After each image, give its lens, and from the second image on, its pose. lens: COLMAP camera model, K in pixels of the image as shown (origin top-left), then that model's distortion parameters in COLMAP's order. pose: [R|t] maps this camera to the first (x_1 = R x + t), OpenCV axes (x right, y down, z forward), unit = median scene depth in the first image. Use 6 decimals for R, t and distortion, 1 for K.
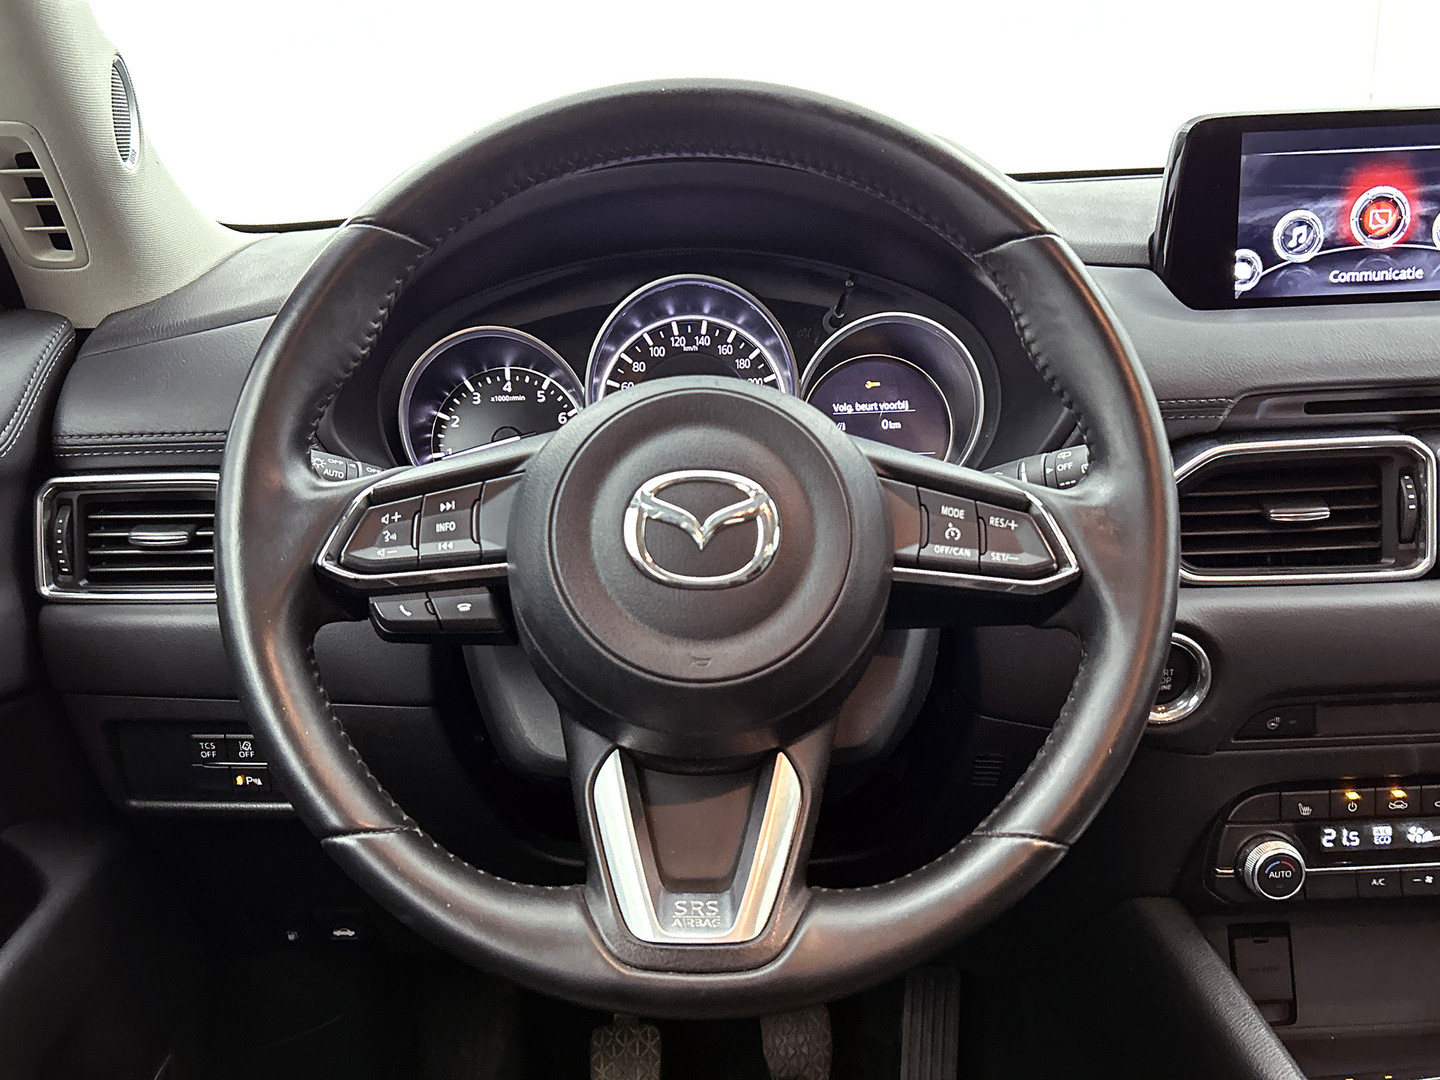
lens RADIAL K [[1408.7, 0, 720.0], [0, 1408.7, 540.0], [0, 0, 1]] dist [0.161400, -0.387658]
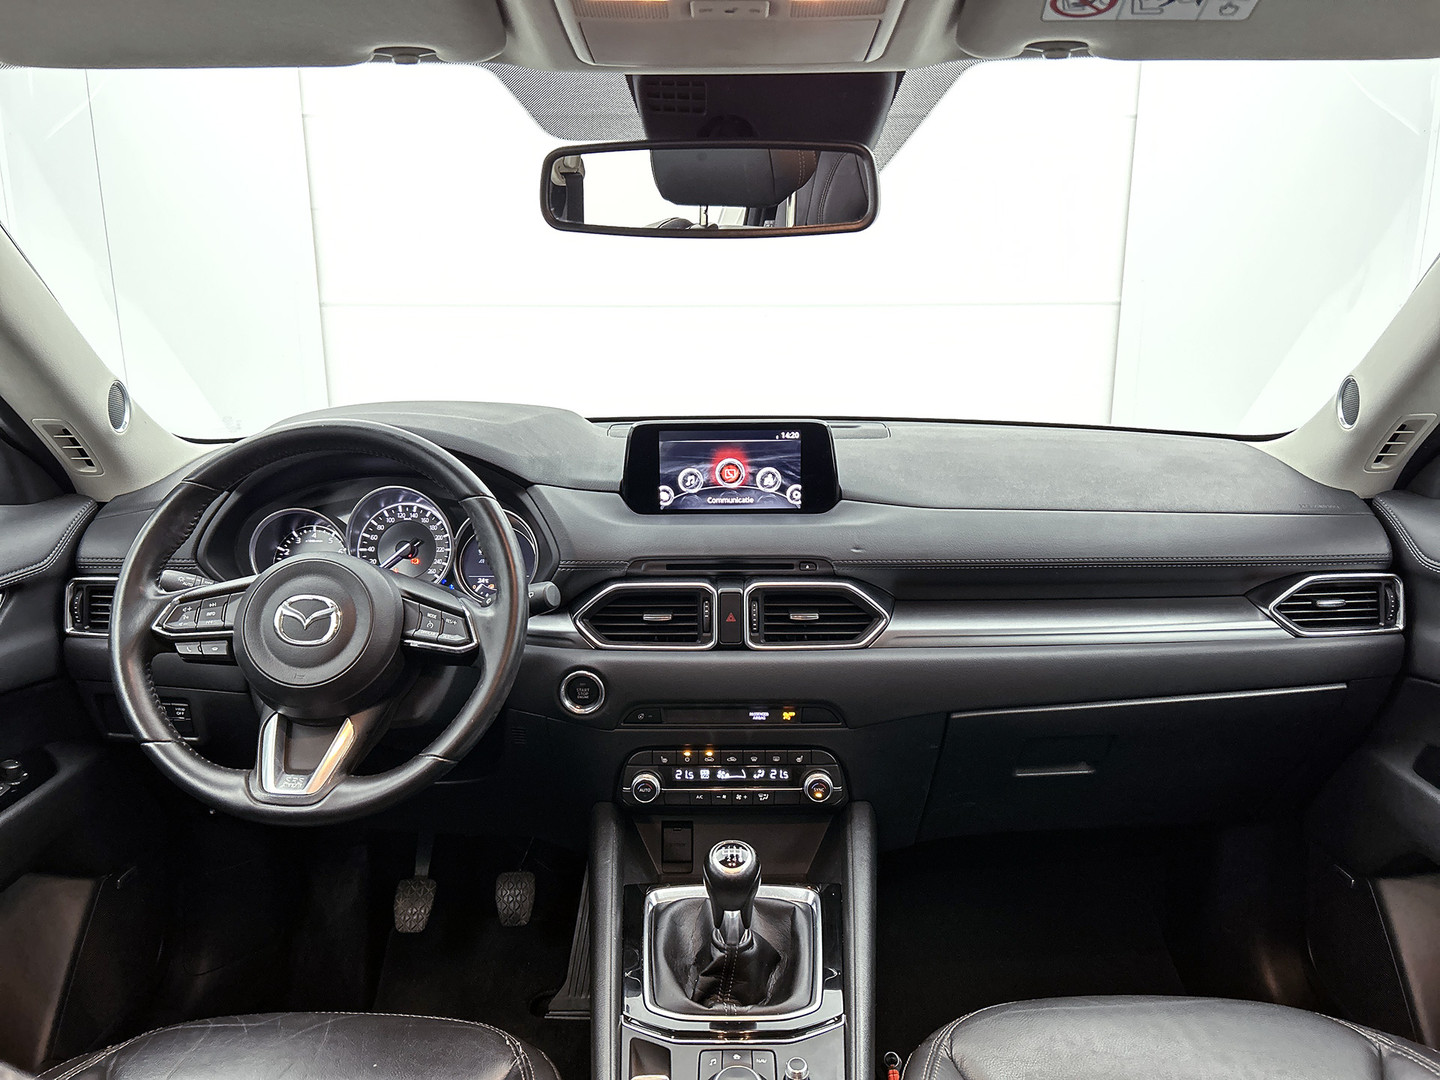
lens RADIAL K [[1078.0, 0, 720.0], [0, 1078.0, 540.0], [0, 0, 1]] dist [-0.000181, -0.005177]
pose [[0.999178, 0.038053, -0.013984, 0.500727], [-0.038635, 0.998282, -0.044044, -0.064195], [0.012284, 0.044548, 0.998932, -0.575988]]
